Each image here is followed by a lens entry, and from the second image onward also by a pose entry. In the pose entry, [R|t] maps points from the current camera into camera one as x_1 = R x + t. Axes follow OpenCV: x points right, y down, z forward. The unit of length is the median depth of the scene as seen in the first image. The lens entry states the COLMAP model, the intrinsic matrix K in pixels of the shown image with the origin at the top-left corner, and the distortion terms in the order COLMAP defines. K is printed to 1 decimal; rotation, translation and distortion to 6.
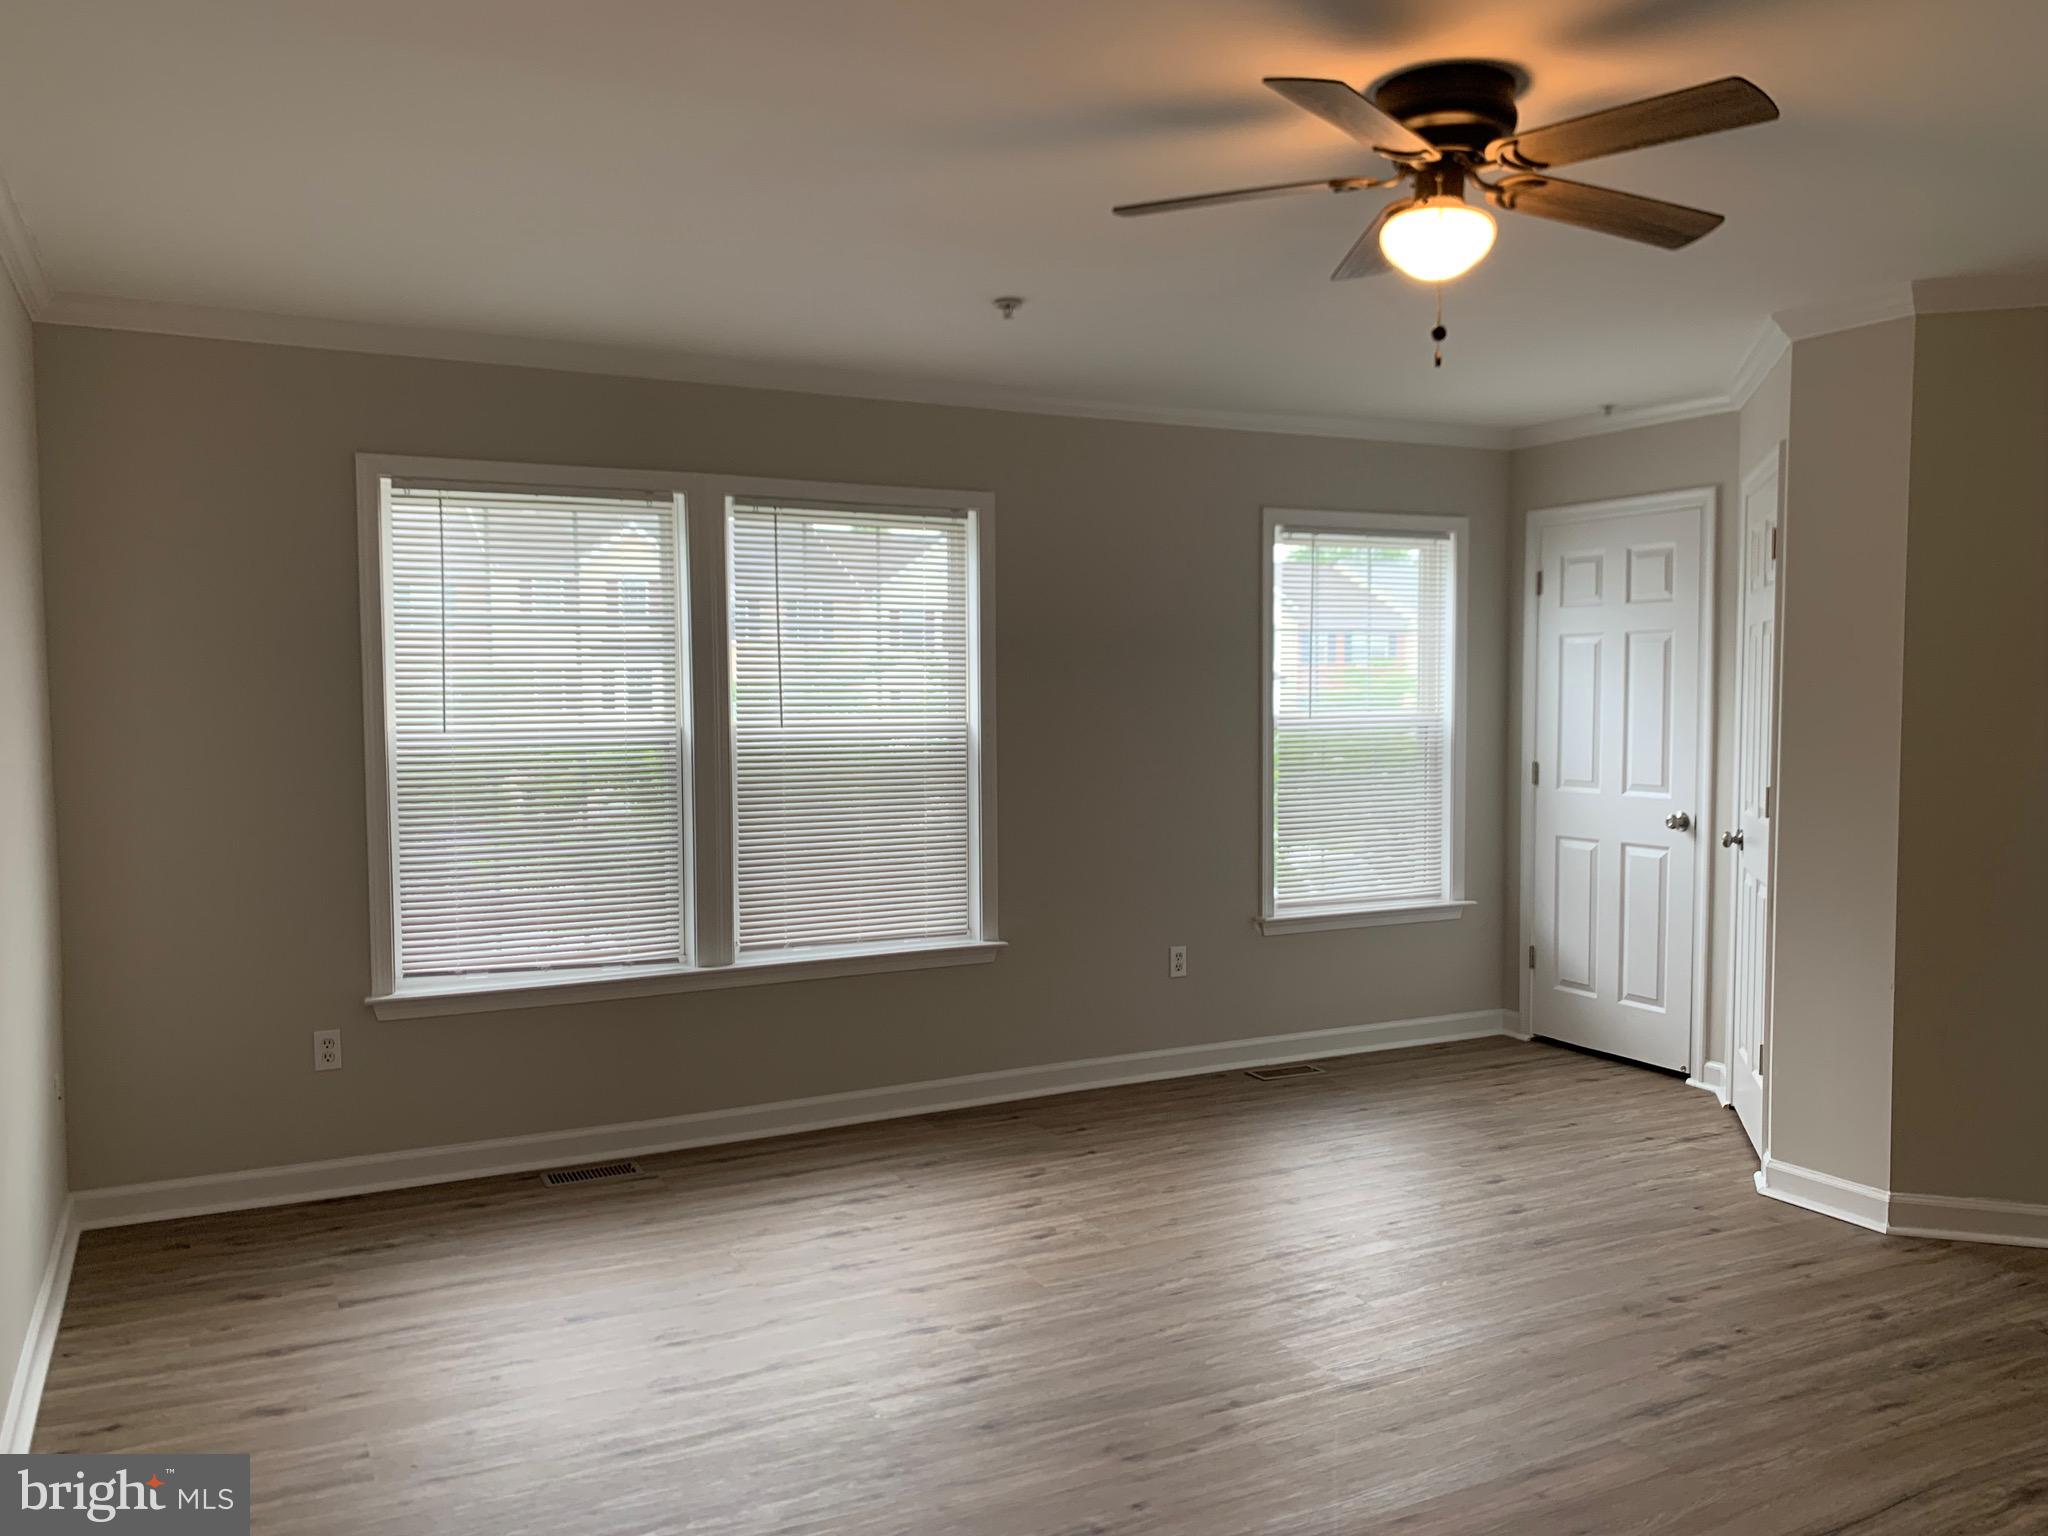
lens RADIAL K [[1580.3, 0, 1034.3], [0, 1580.3, 809.4], [0, 0, 1]] dist [0.030726, -0.040807]
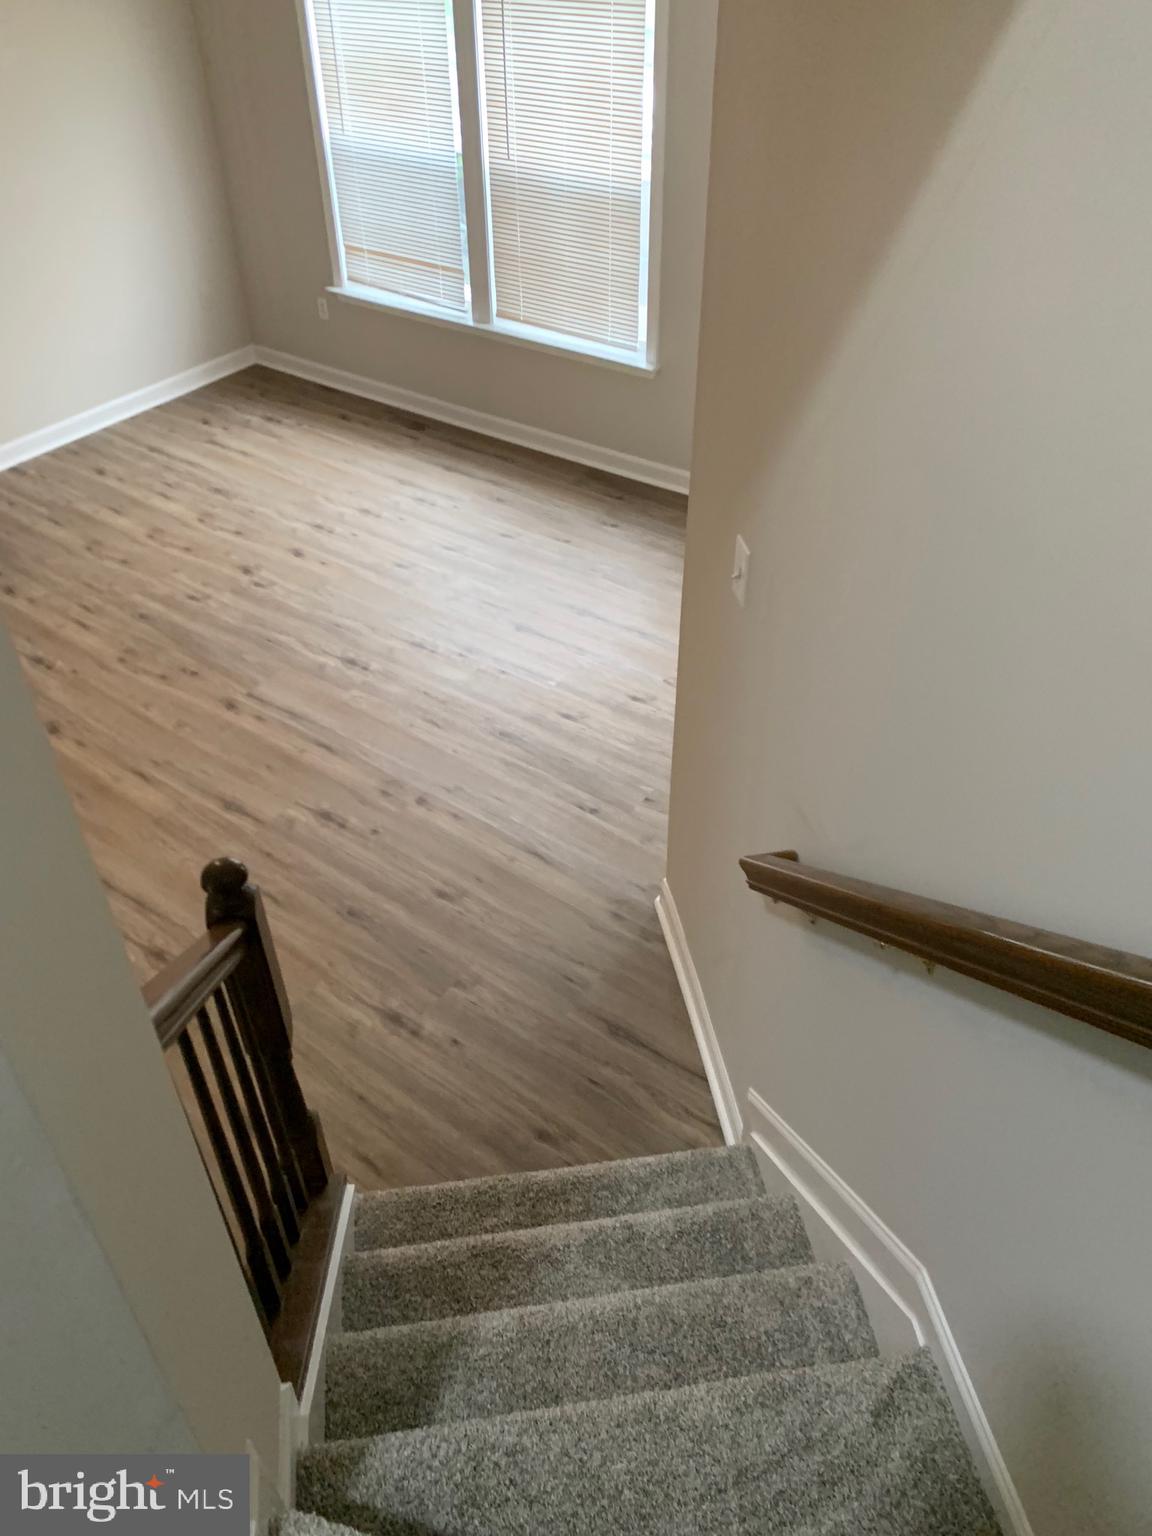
lens RADIAL K [[1185.2, 0, 584.7], [0, 1185.2, 755.0], [0, 0, 1]] dist [0.030726, -0.040807]
pose [[0.436500, 0.562764, -0.701972, 0.916454], [-0.051595, 0.794599, 0.604939, -0.280541], [0.898224, -0.227837, 0.375878, 0.584403]]
